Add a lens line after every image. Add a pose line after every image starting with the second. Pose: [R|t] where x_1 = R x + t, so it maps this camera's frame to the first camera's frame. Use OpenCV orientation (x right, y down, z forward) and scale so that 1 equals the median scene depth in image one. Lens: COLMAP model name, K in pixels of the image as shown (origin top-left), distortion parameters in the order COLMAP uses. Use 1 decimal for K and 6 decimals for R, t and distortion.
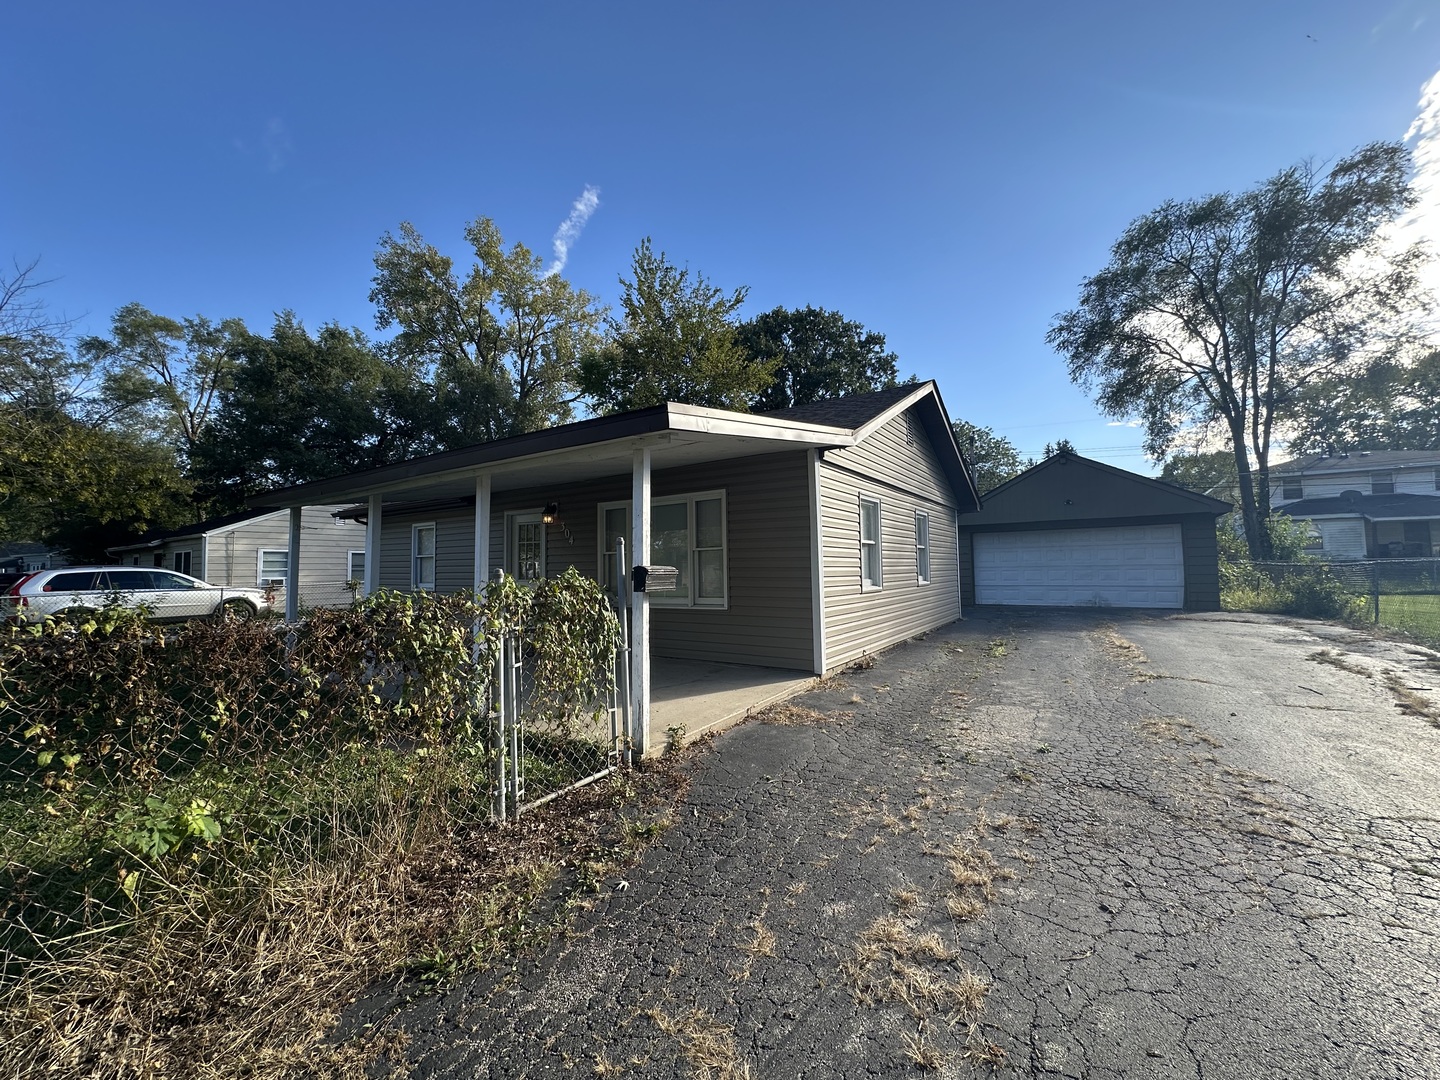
lens RADIAL K [[571.2, 0, 720.0], [0, 571.2, 540.0], [0, 0, 1]] dist [-0.017330, 0.000129]
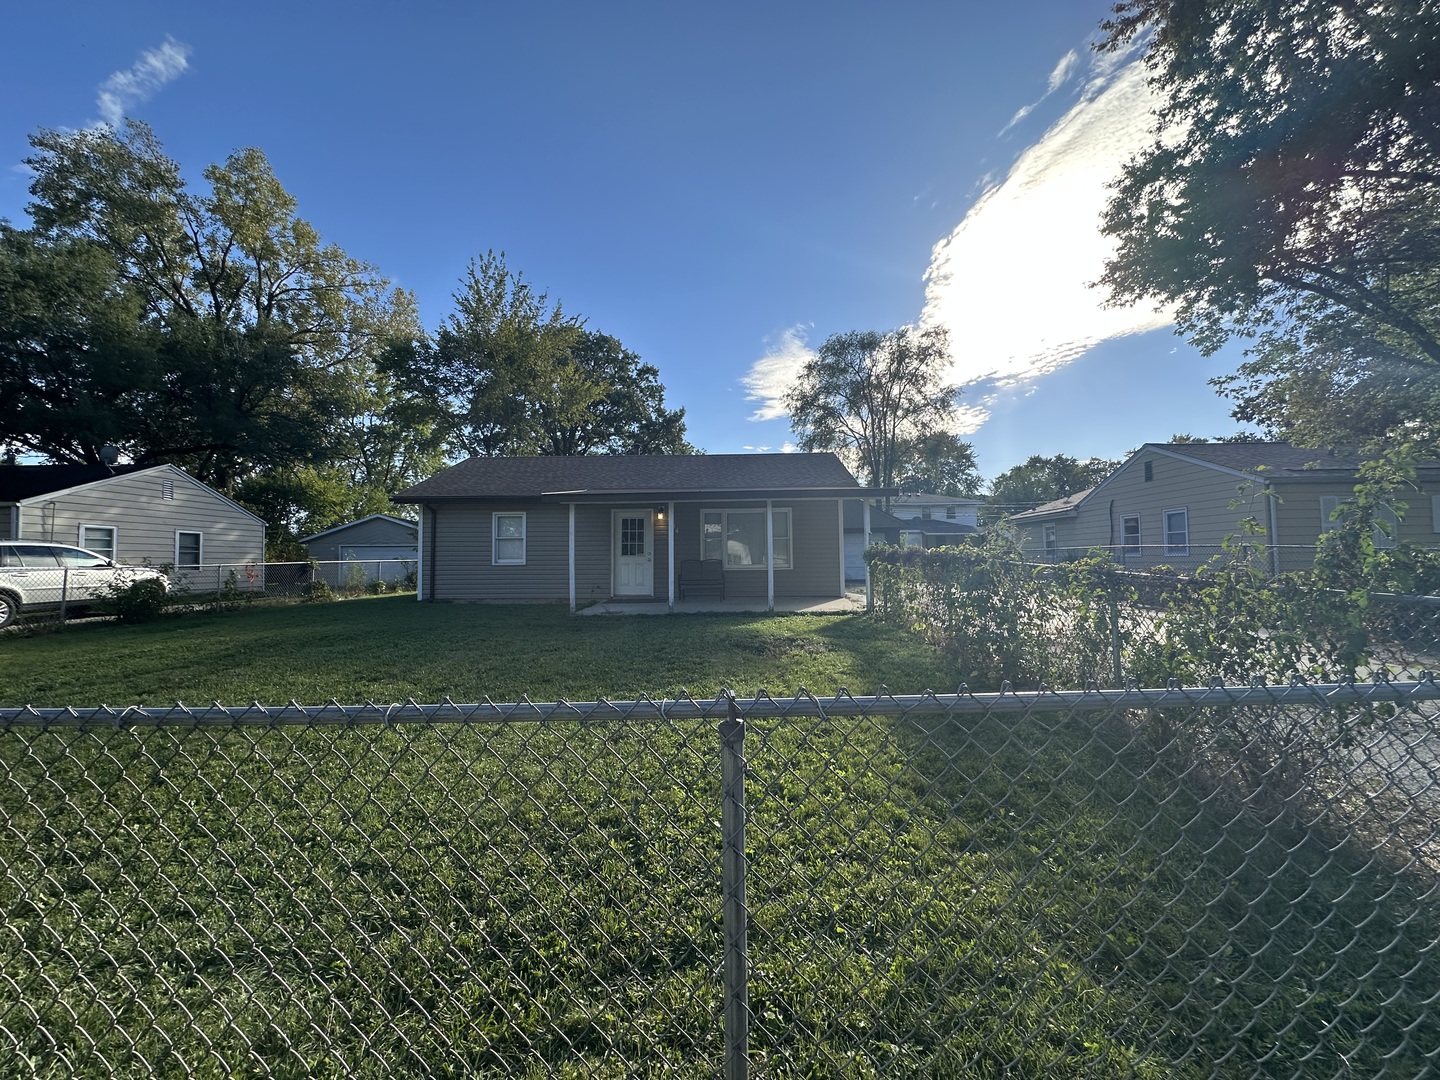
lens RADIAL K [[578.4, 0, 720.0], [0, 578.4, 540.0], [0, 0, 1]] dist [-0.007892, 0.000082]
pose [[0.839304, 0.028326, 0.542923, -0.355422], [-0.031574, 0.999496, -0.003337, 0.008899], [-0.542744, -0.014341, 0.839776, -0.168420]]
